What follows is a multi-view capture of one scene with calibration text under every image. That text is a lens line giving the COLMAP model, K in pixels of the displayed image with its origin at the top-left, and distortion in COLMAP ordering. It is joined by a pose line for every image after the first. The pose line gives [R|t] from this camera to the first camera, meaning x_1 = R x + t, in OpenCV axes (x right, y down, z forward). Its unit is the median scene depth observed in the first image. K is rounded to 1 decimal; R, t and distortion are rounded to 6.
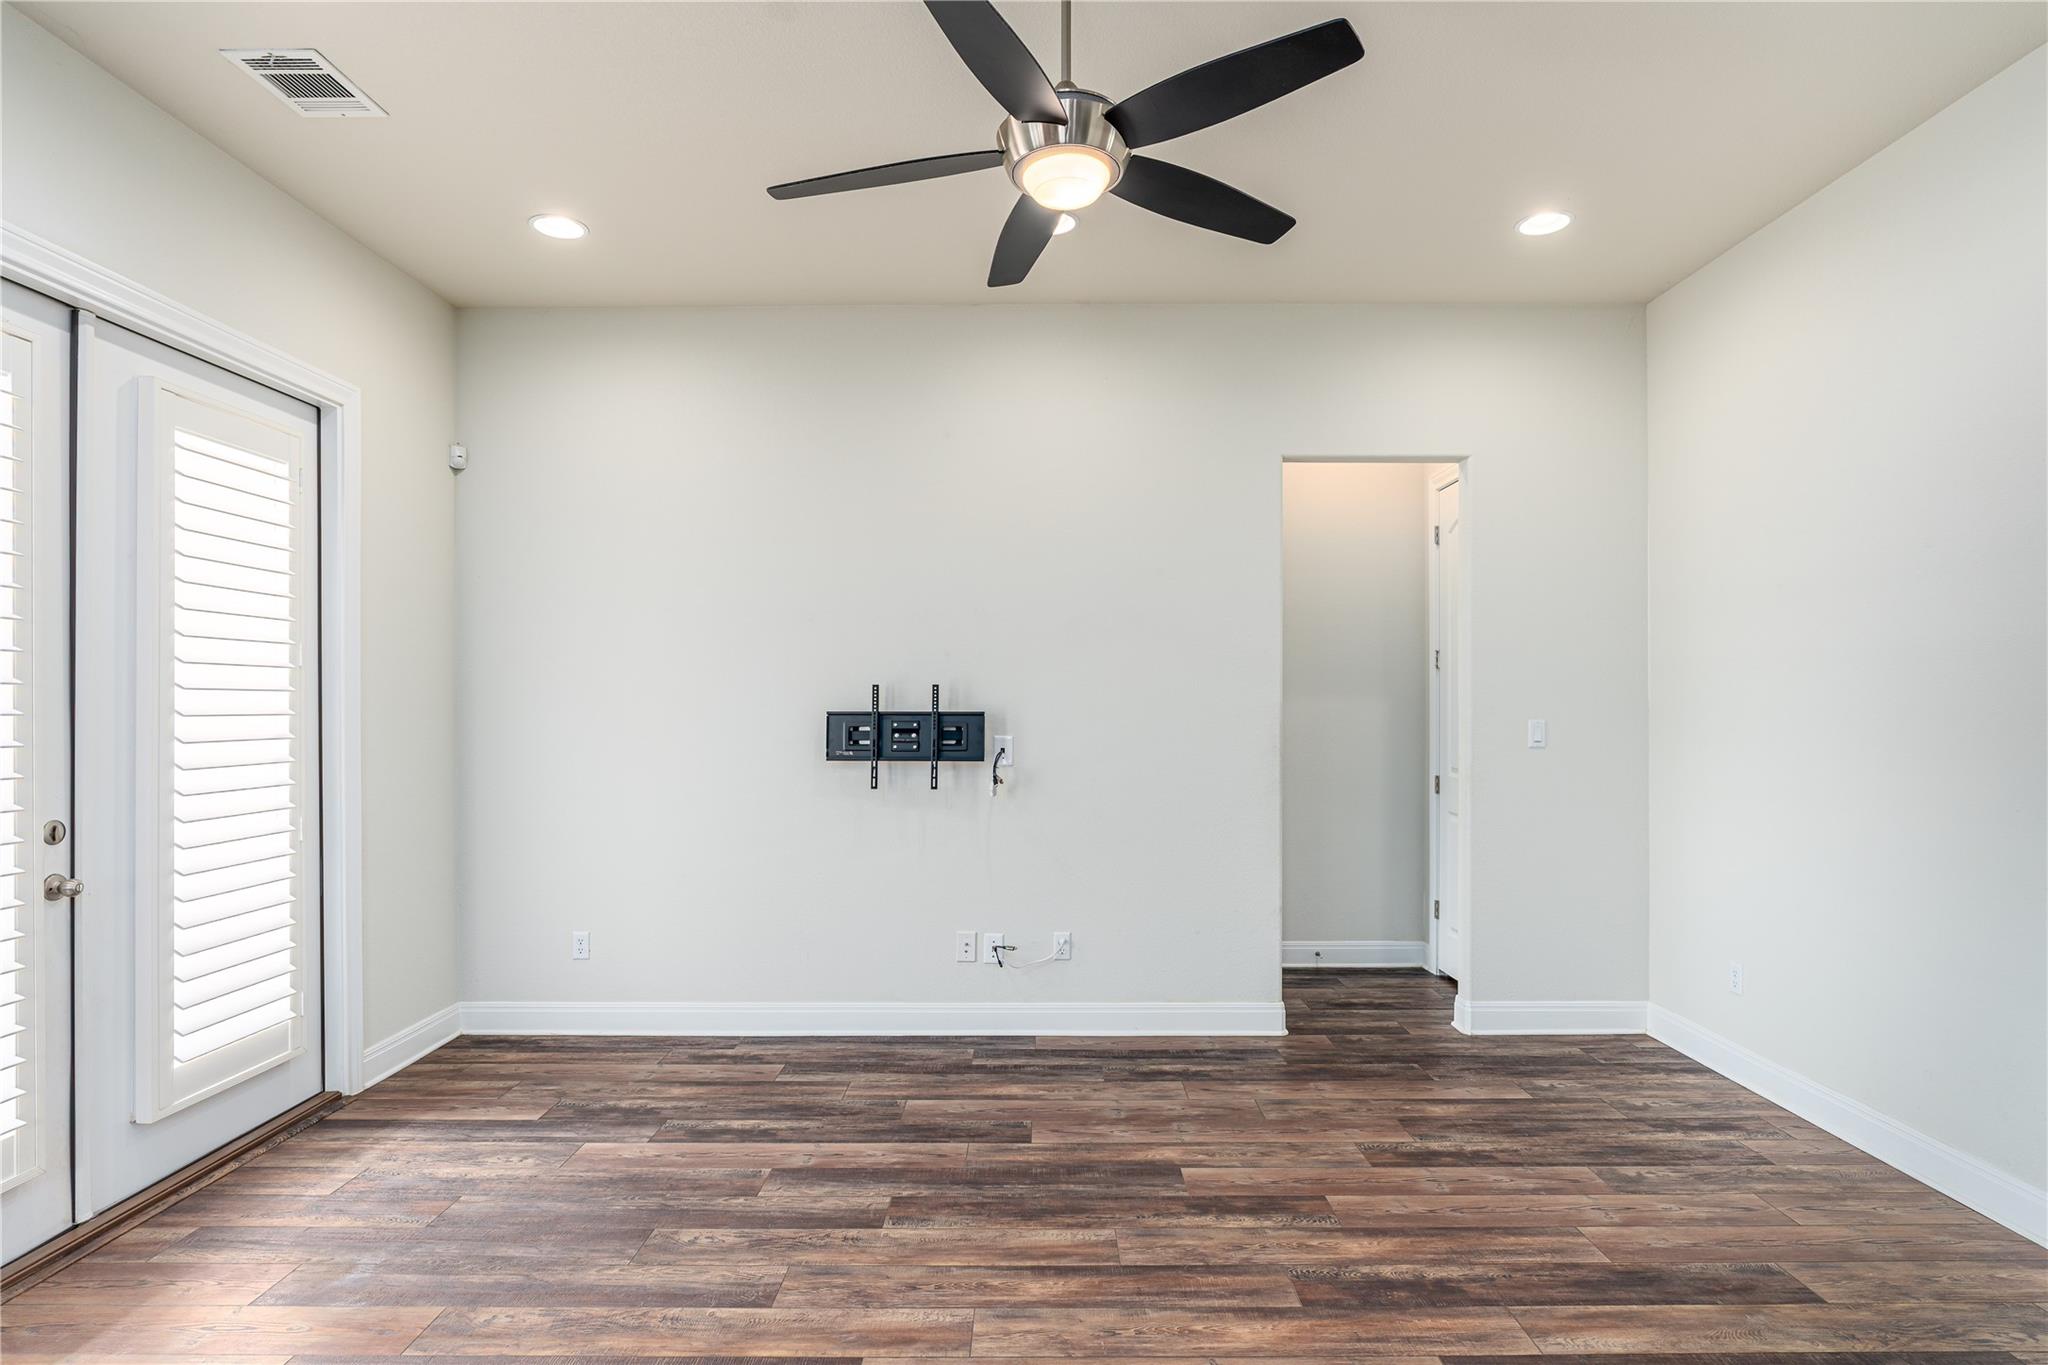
lens RADIAL K [[1058.6, 0, 1019.3], [0, 1058.6, 706.6], [0, 0, 1]] dist [-0.015989, 0.004704]
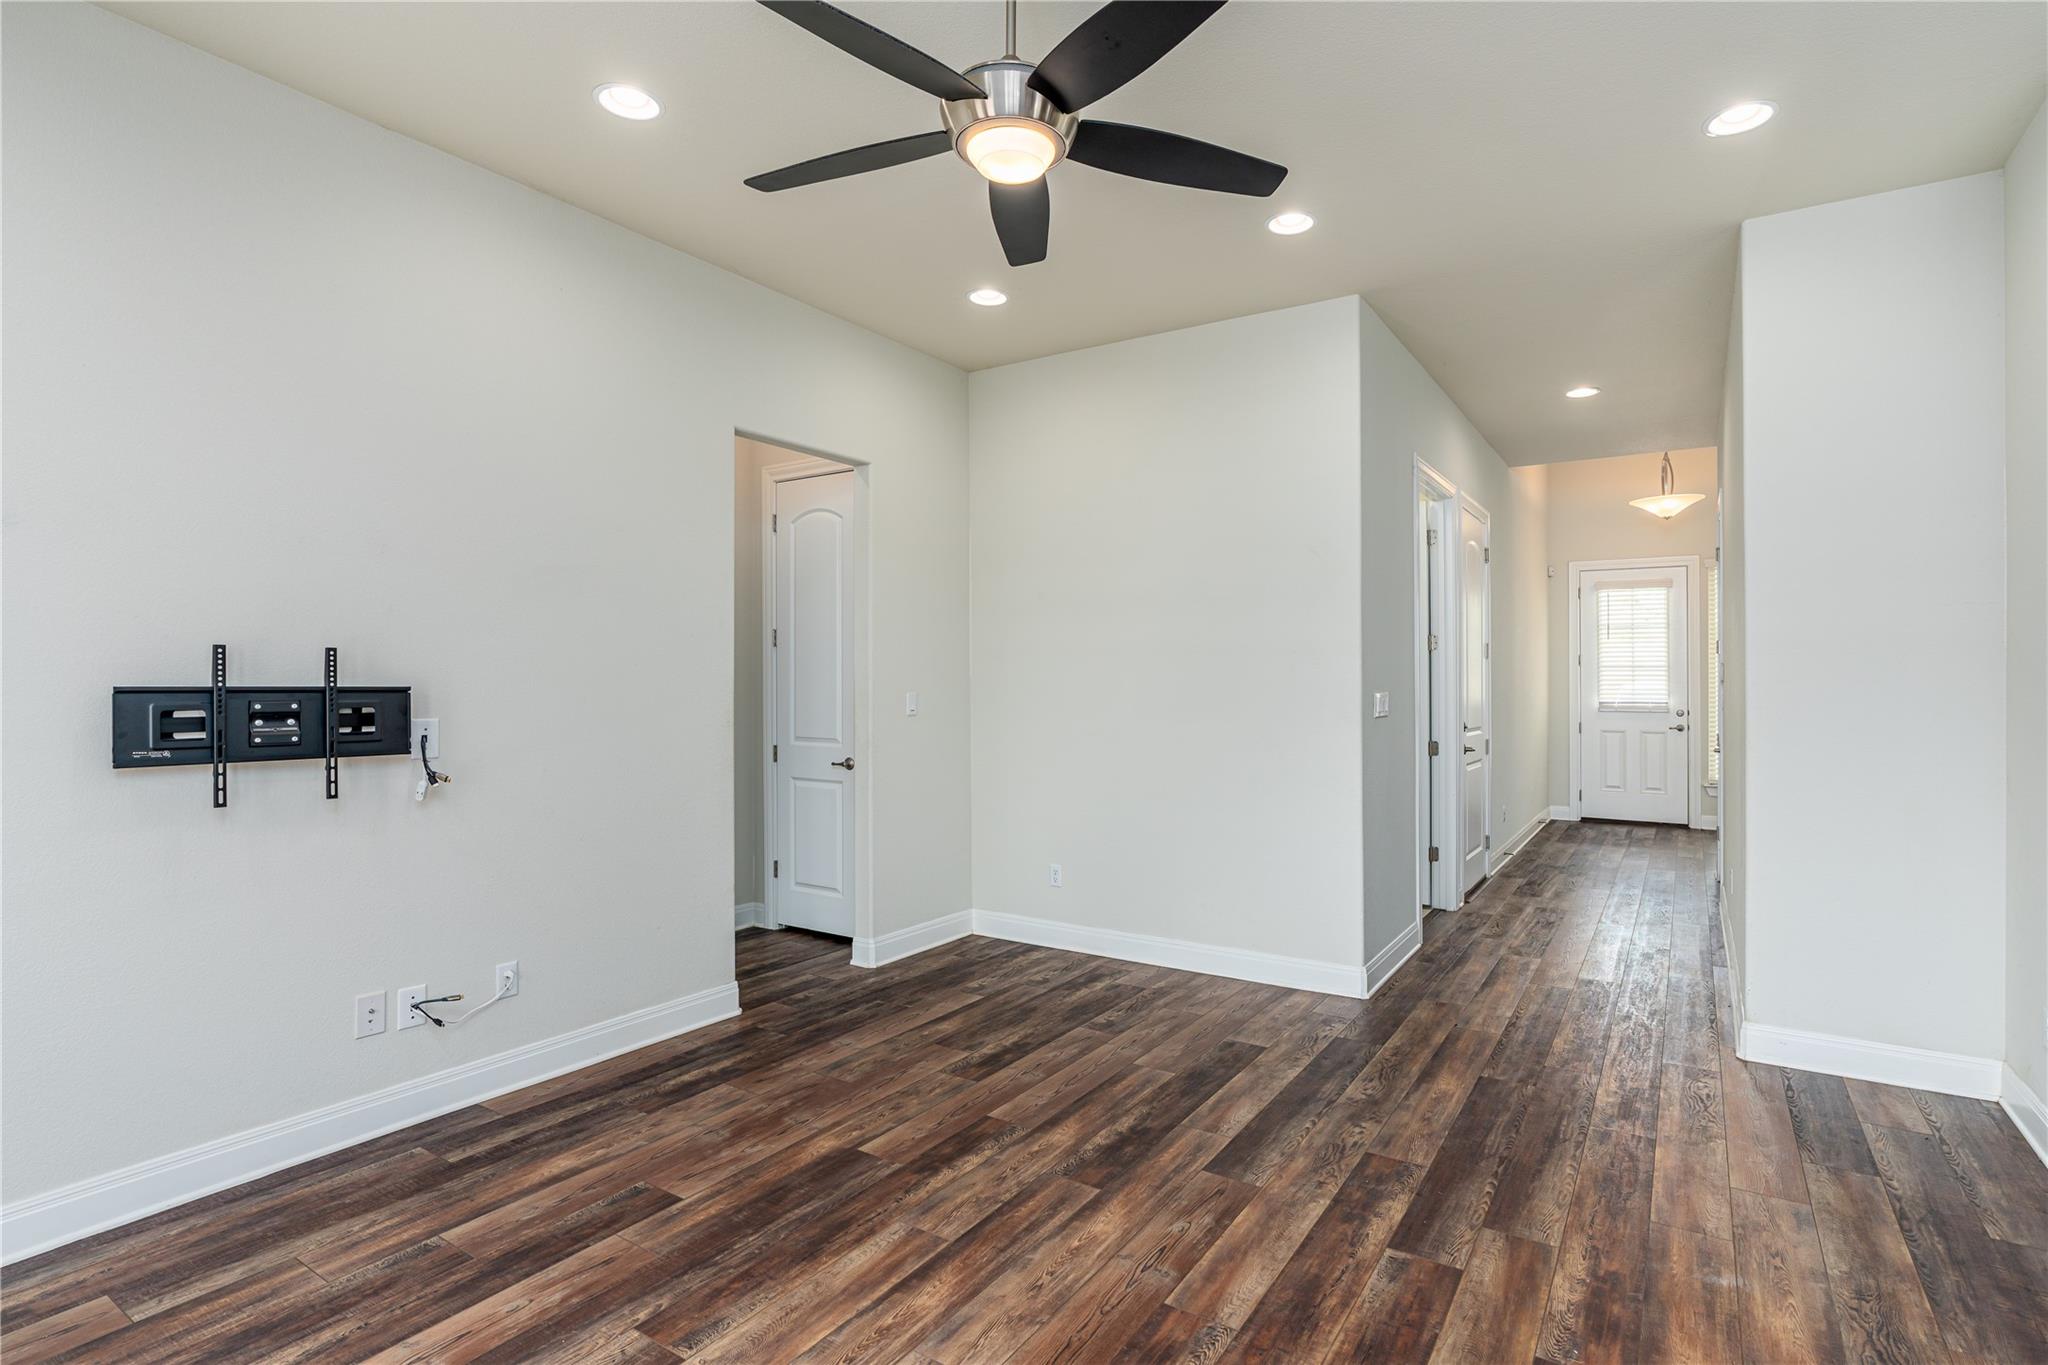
lens RADIAL K [[990.4, 0, 1101.3], [0, 990.4, 686.6], [0, 0, 1]] dist [-0.012342, 0.002010]
pose [[0.512539, -0.000924, 0.858663, -0.423884], [-0.002809, 0.999992, 0.002753, 0.001642], [-0.858659, -0.003823, 0.512532, 0.270432]]
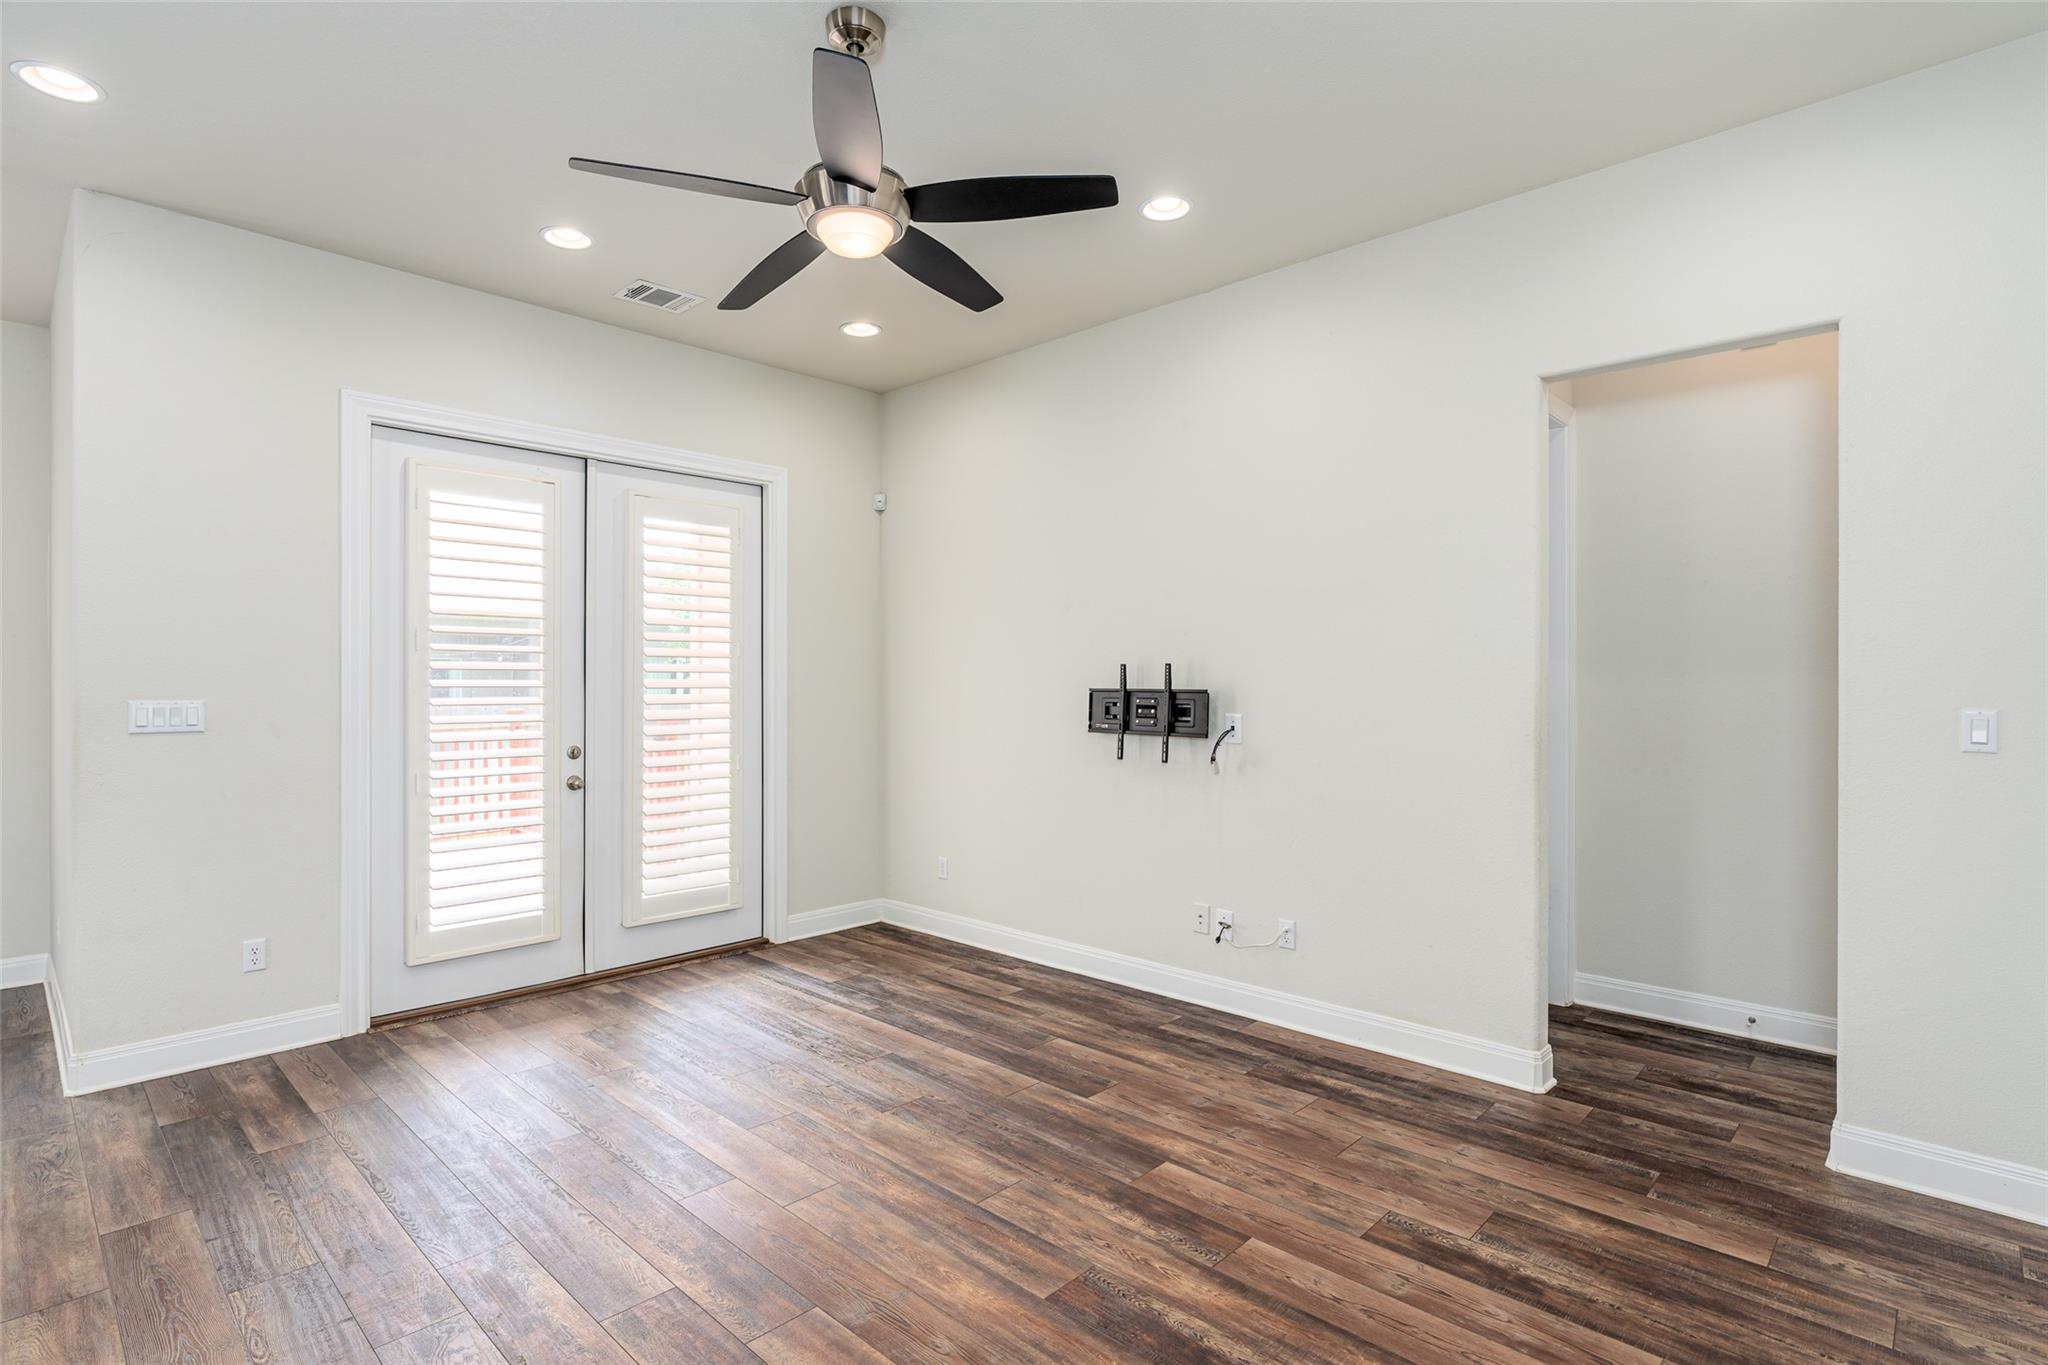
lens RADIAL K [[990.4, 0, 989.1], [0, 990.4, 685.0], [0, 0, 1]] dist [-0.012342, 0.002010]
pose [[0.721575, 0.004508, -0.692322, 0.537137], [-0.003813, 0.999990, 0.002537, -0.001832], [0.692326, 0.000809, 0.721584, 0.188790]]
